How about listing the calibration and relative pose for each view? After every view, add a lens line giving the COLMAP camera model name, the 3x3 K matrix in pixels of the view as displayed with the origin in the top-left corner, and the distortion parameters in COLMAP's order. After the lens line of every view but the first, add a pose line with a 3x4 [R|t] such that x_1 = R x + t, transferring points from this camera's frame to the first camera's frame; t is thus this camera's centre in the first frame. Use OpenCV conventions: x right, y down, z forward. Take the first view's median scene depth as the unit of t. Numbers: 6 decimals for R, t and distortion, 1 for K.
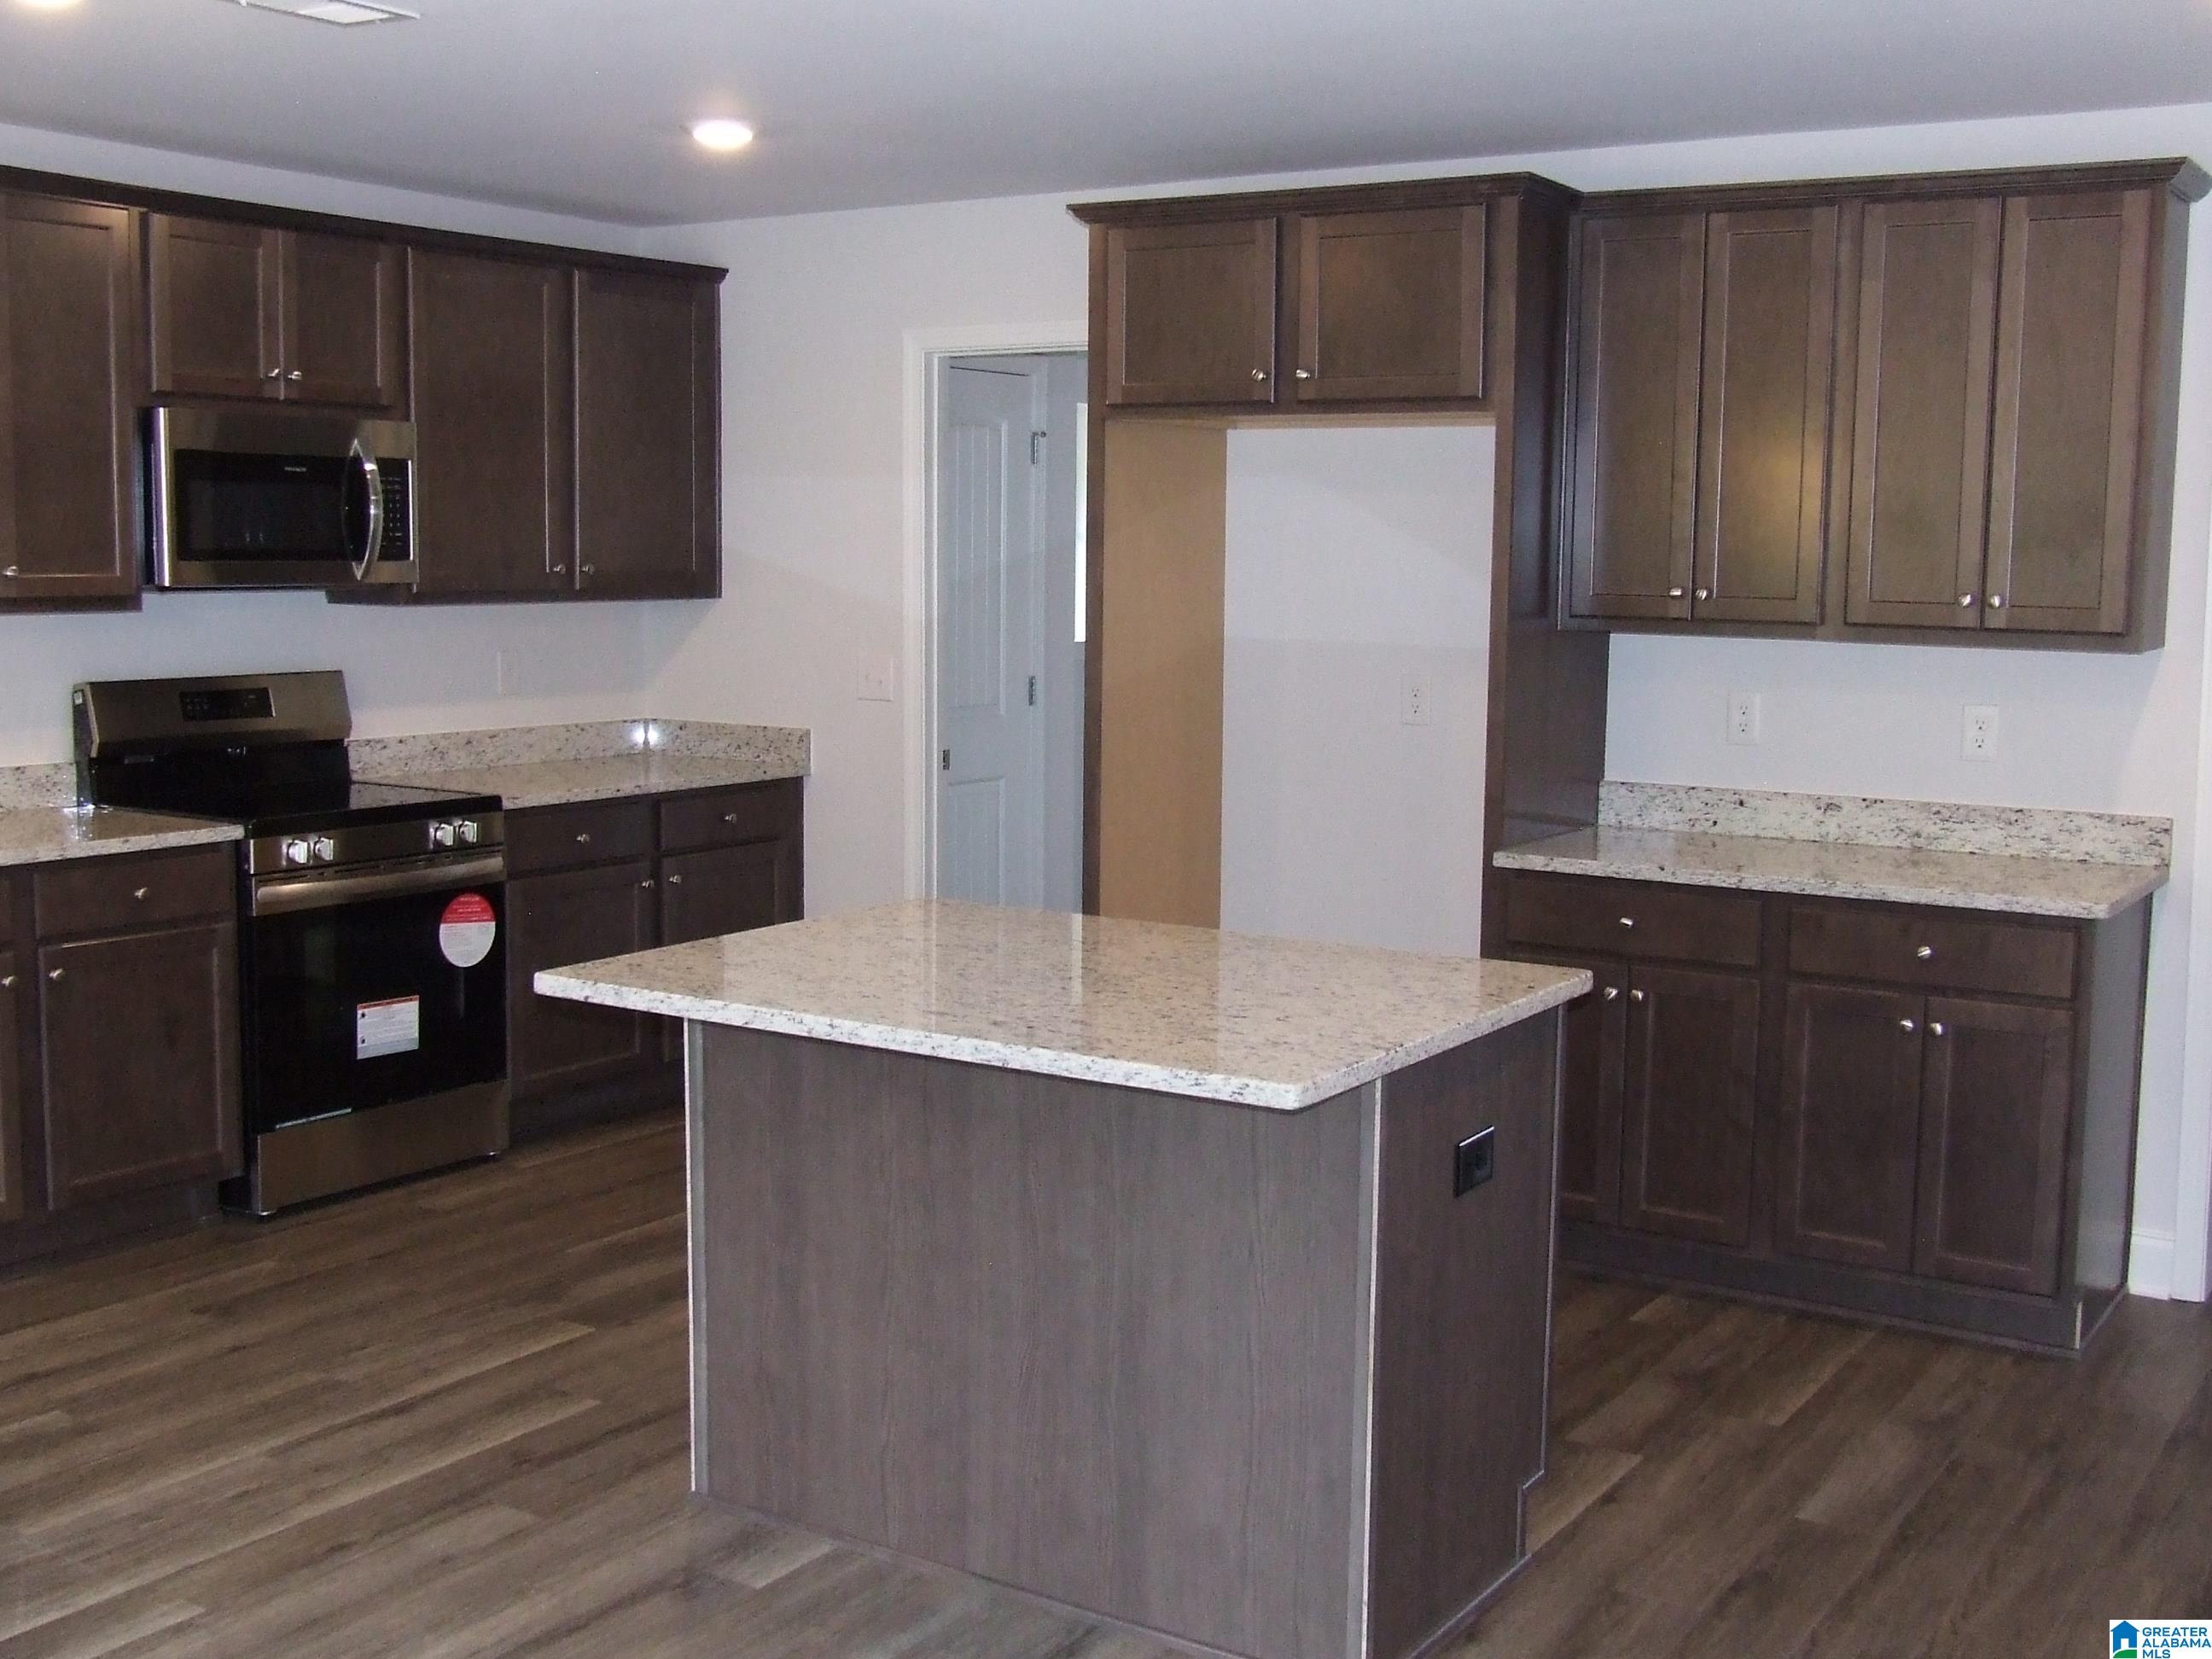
lens RADIAL K [[2421.2, 0, 1099.2], [0, 2421.2, 815.2], [0, 0, 1]] dist [-0.105828, 0.143690]
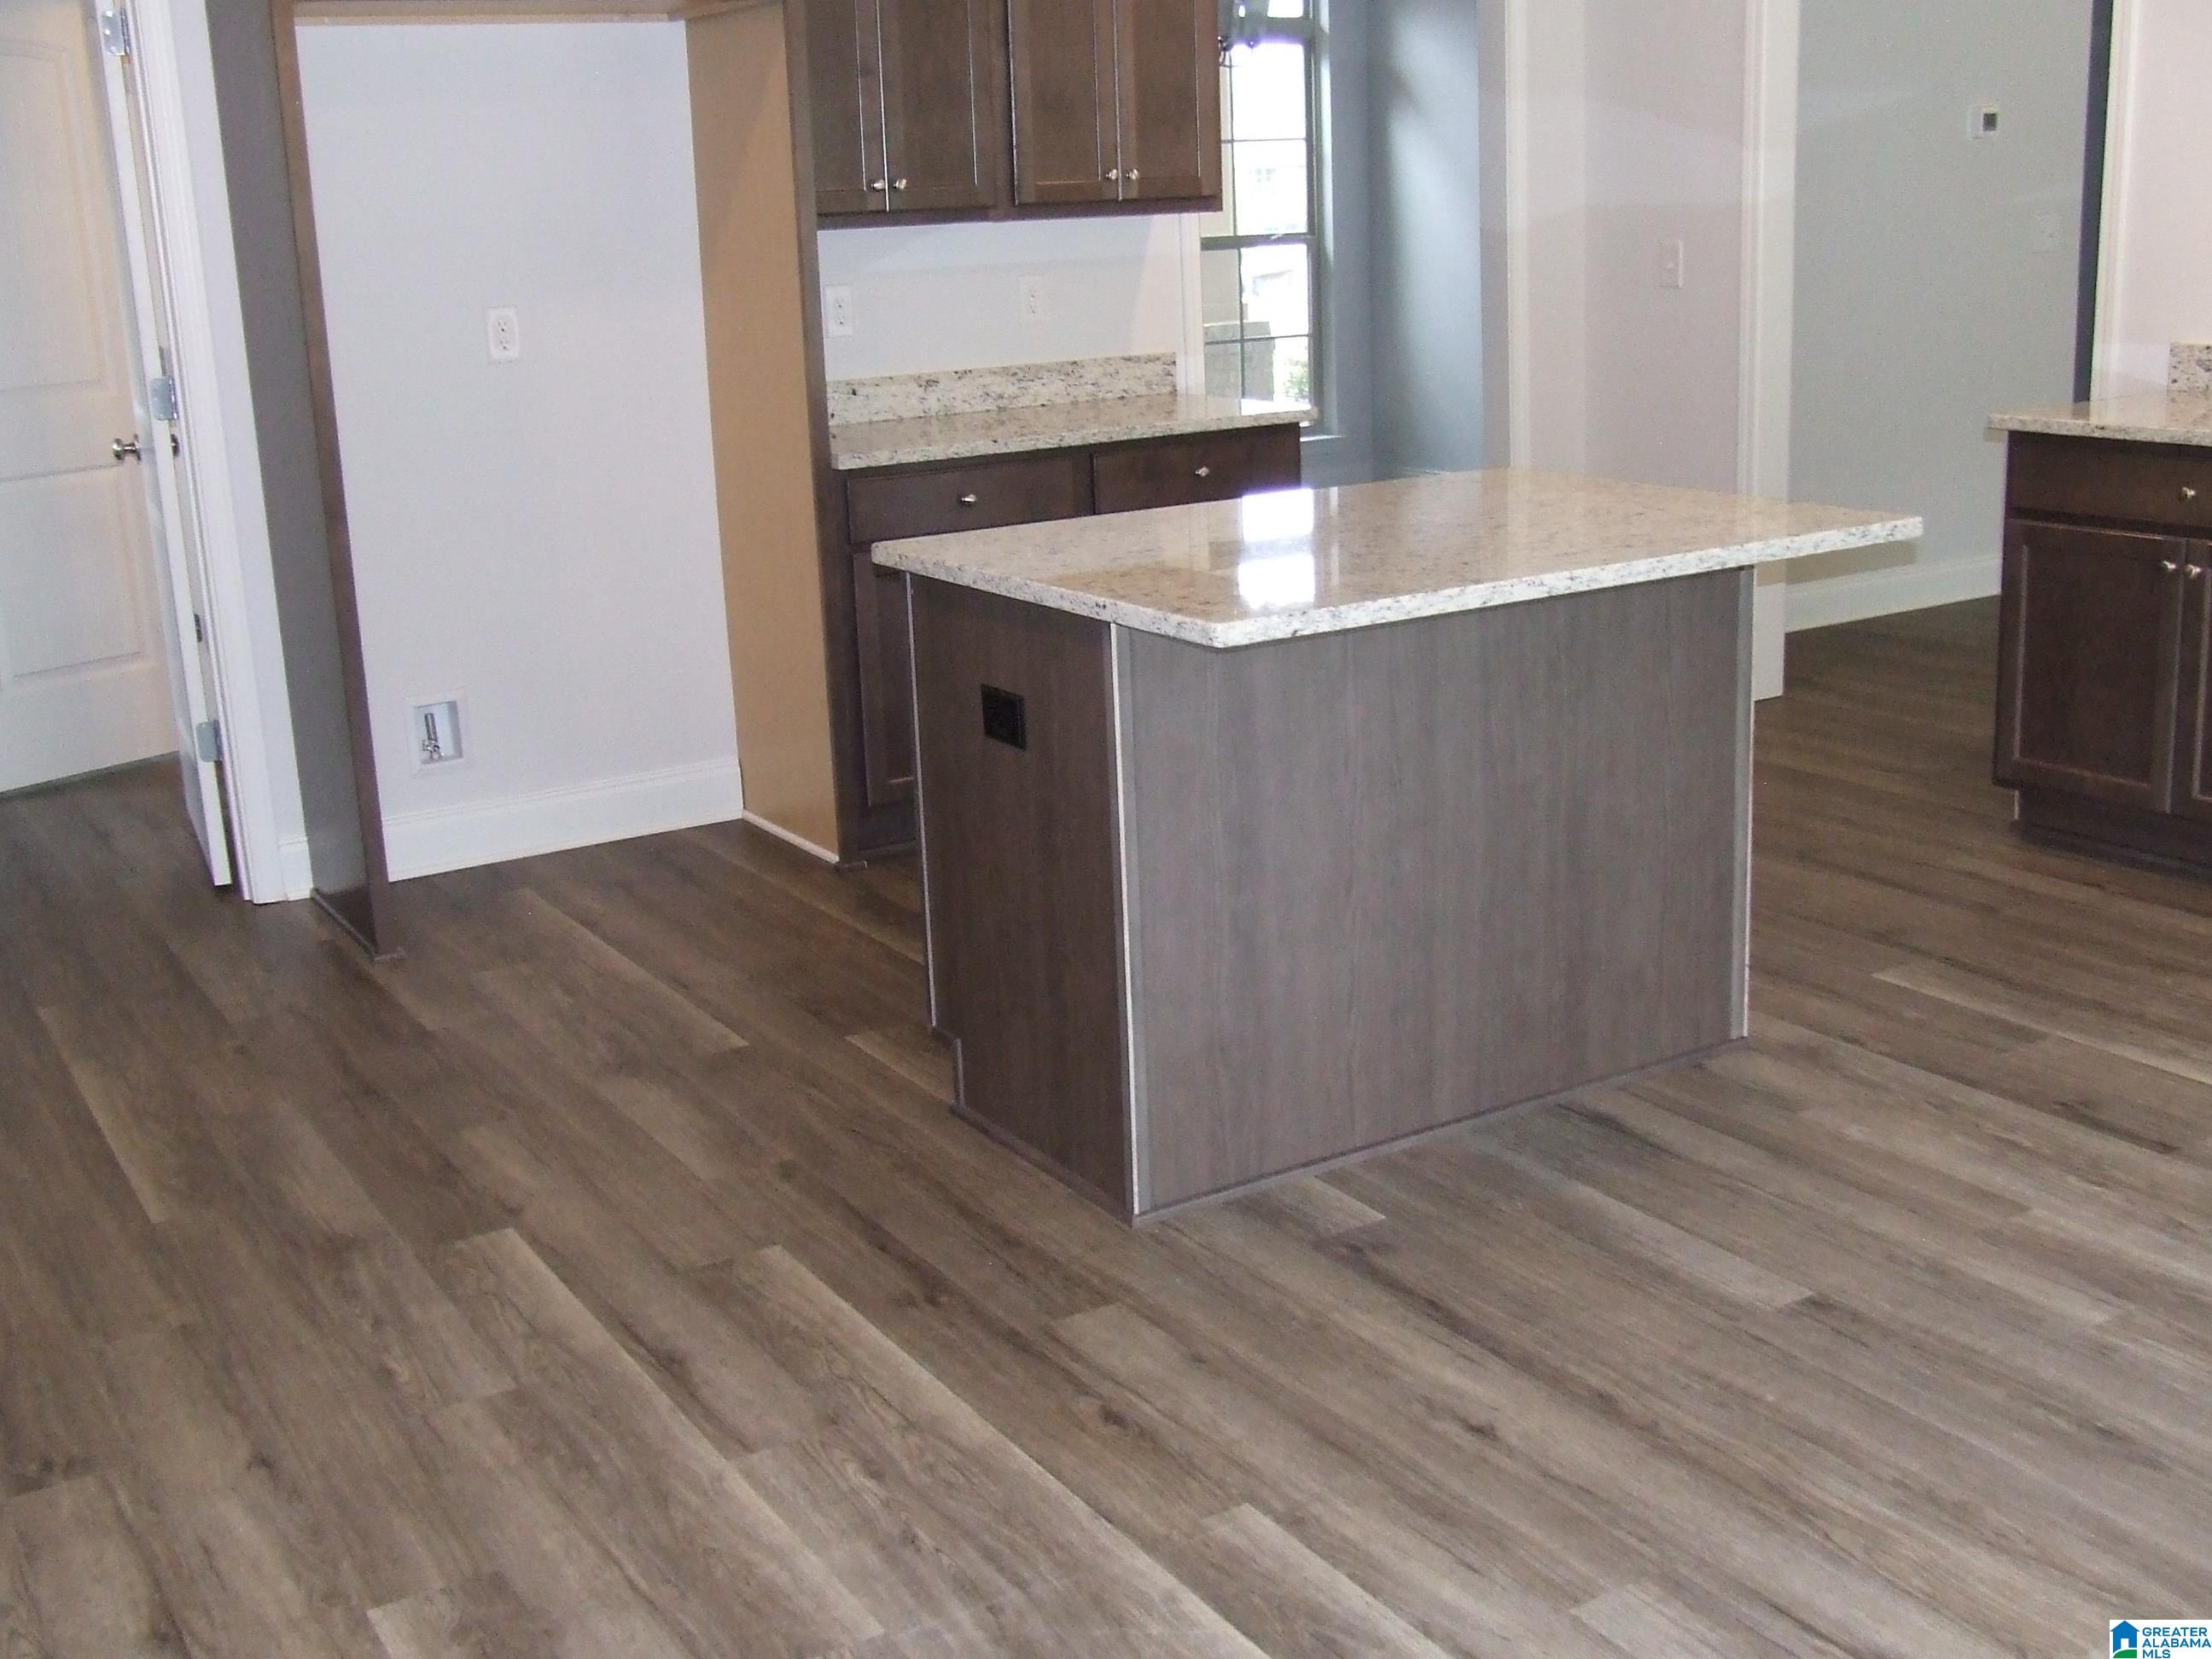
lens RADIAL K [[2425.8, 0, 1094.6], [0, 2425.8, 817.5], [0, 0, 1]] dist [-0.102603, 0.160120]
pose [[0.437260, -0.257394, 0.861715, -0.829330], [0.148616, 0.965676, 0.213035, -0.045140], [-0.886971, 0.034913, 0.460504, 0.553275]]
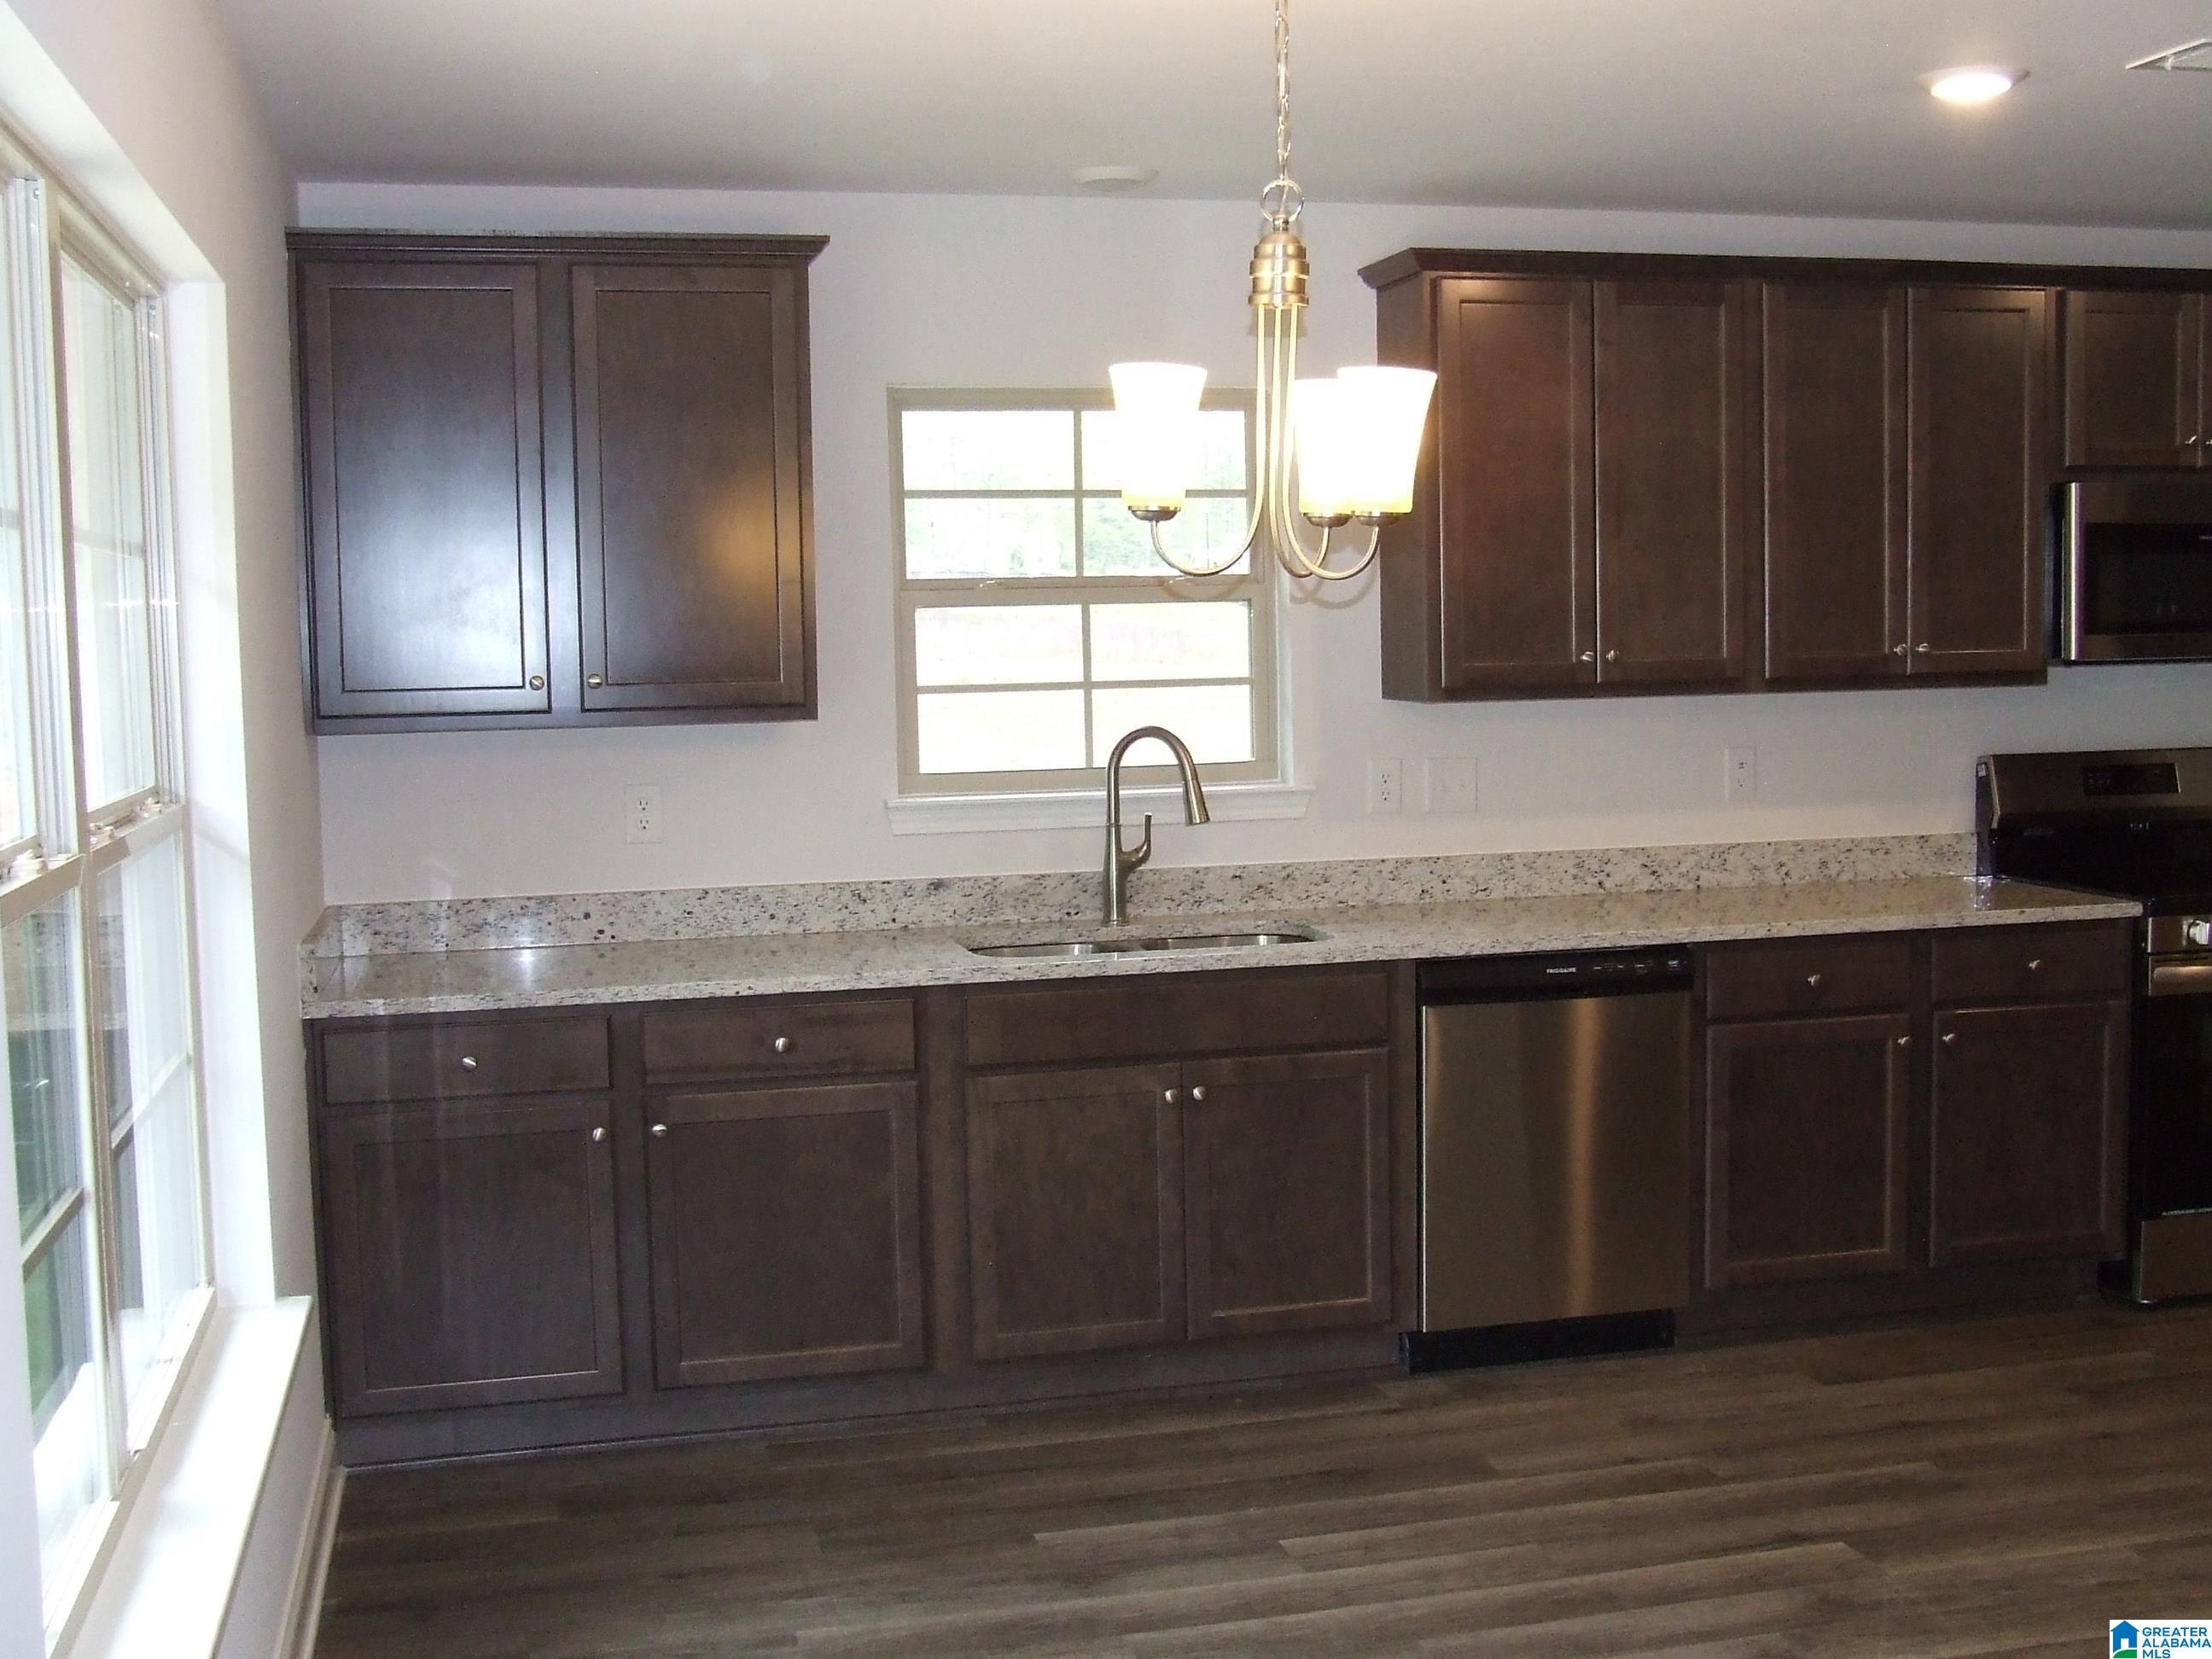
lens RADIAL K [[2397.5, 0, 1100.1], [0, 2397.5, 819.4], [0, 0, 1]] dist [-0.109503, 0.135324]
pose [[0.719703, 0.026724, -0.693768, 0.004614], [-0.046342, 0.998880, -0.009597, -0.000734], [0.692734, 0.039058, 0.720135, 0.007132]]
